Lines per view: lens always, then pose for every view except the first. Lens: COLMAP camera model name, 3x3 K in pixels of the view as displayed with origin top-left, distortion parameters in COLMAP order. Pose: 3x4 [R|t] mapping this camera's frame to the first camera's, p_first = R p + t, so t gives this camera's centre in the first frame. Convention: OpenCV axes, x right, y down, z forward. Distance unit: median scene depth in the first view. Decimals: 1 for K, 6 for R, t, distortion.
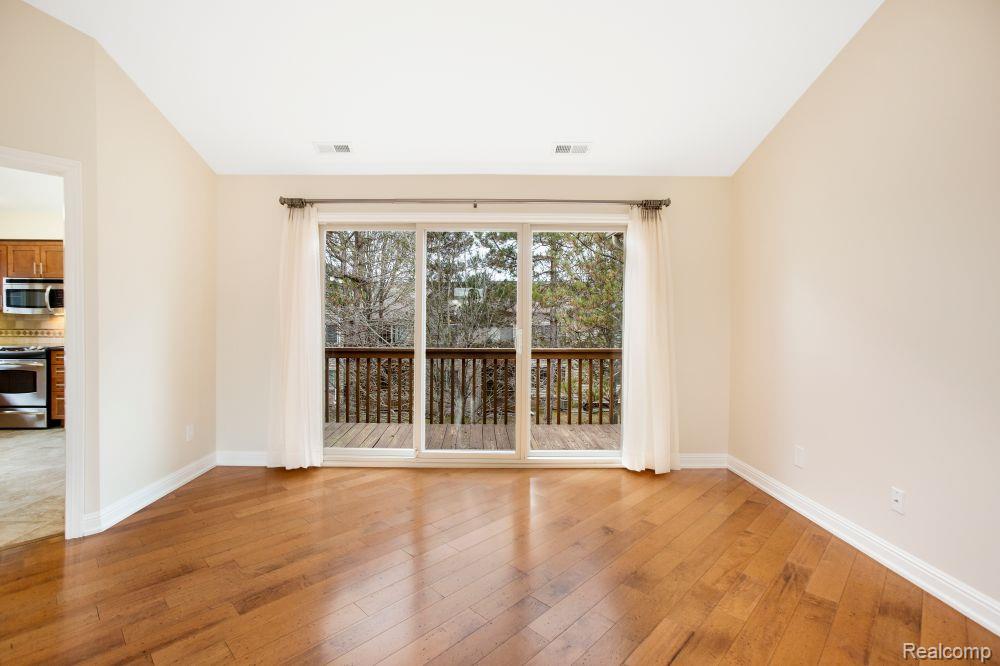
lens RADIAL K [[462.1, 0, 497.7], [0, 462.1, 340.6], [0, 0, 1]] dist [-0.029712, 0.012425]
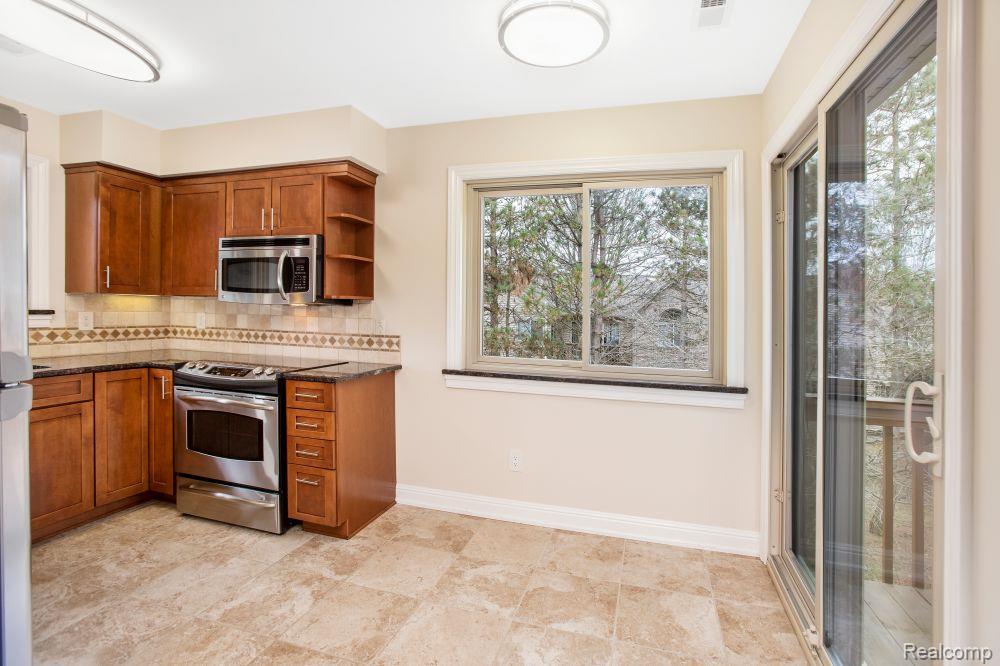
lens RADIAL K [[462.1, 0, 497.7], [0, 462.1, 340.6], [0, 0, 1]] dist [-0.029712, 0.012425]
pose [[0.947631, 0.033691, -0.317584, -0.583347], [-0.026683, 0.999295, 0.026395, -0.037460], [0.318249, -0.016539, 0.947863, 0.575290]]
